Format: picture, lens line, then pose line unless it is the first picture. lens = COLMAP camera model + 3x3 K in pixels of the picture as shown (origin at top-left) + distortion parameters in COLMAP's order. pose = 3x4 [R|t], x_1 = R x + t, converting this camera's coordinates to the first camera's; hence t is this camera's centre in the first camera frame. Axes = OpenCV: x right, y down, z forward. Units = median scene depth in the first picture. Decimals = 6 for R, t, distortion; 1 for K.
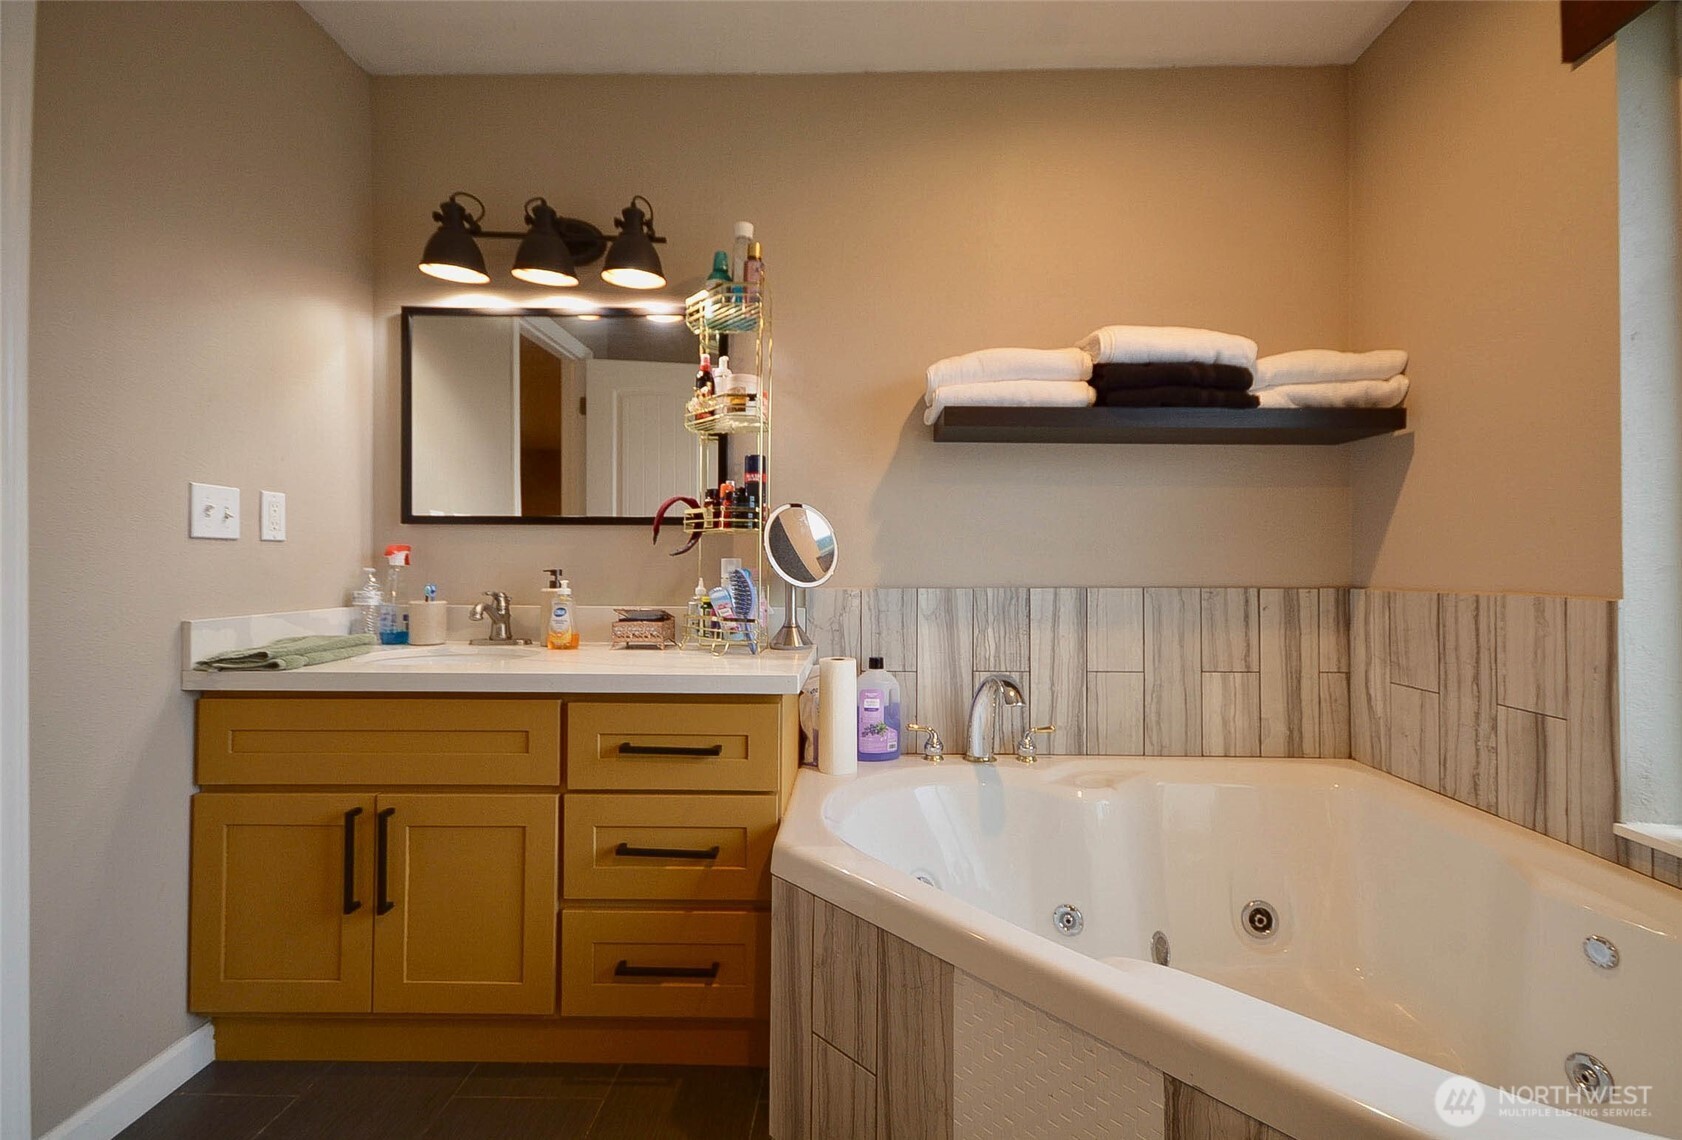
lens RADIAL K [[737.4, 0, 843.7], [0, 737.4, 551.4], [0, 0, 1]] dist [0.013393, -0.000025]
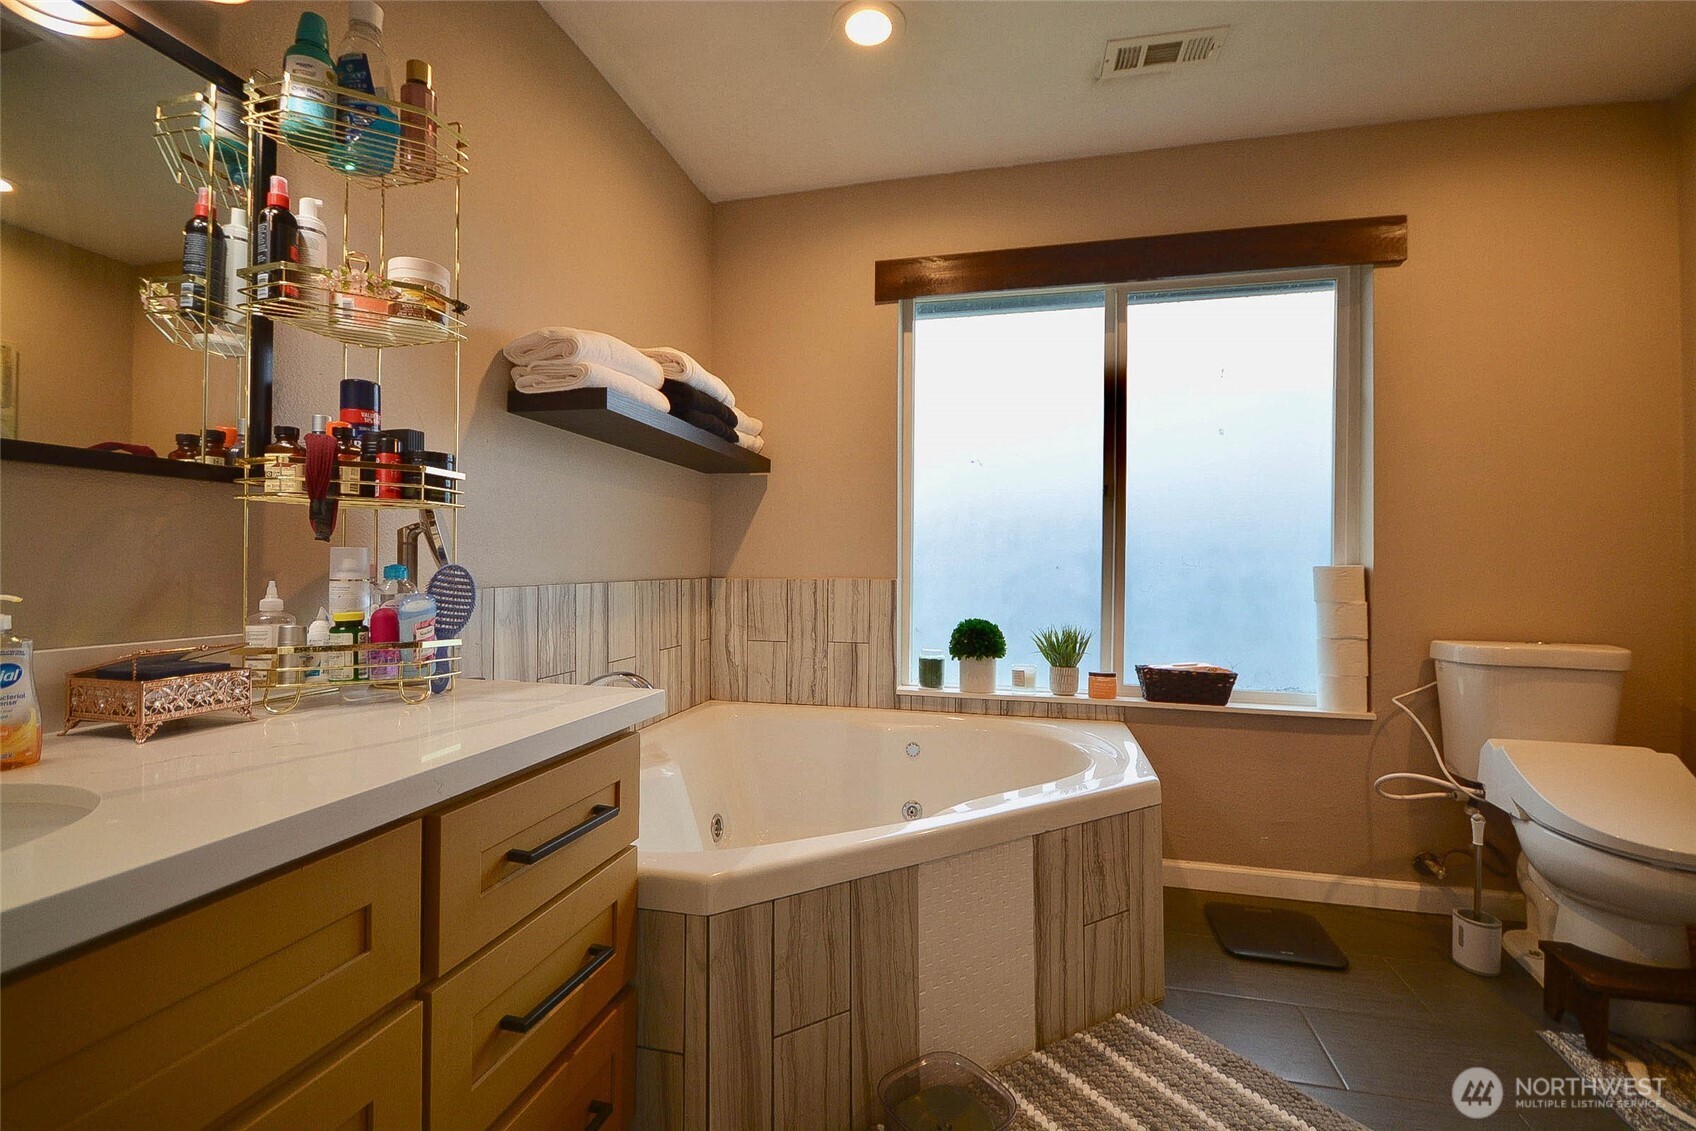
lens RADIAL K [[735.0, 0, 855.7], [0, 735.0, 562.4], [0, 0, 1]] dist [-0.002319, -0.000186]
pose [[0.214318, 0.001346, 0.976763, -0.707713], [-0.025805, 0.999658, 0.004284, 0.009335], [-0.976423, -0.026124, 0.214280, 0.513296]]
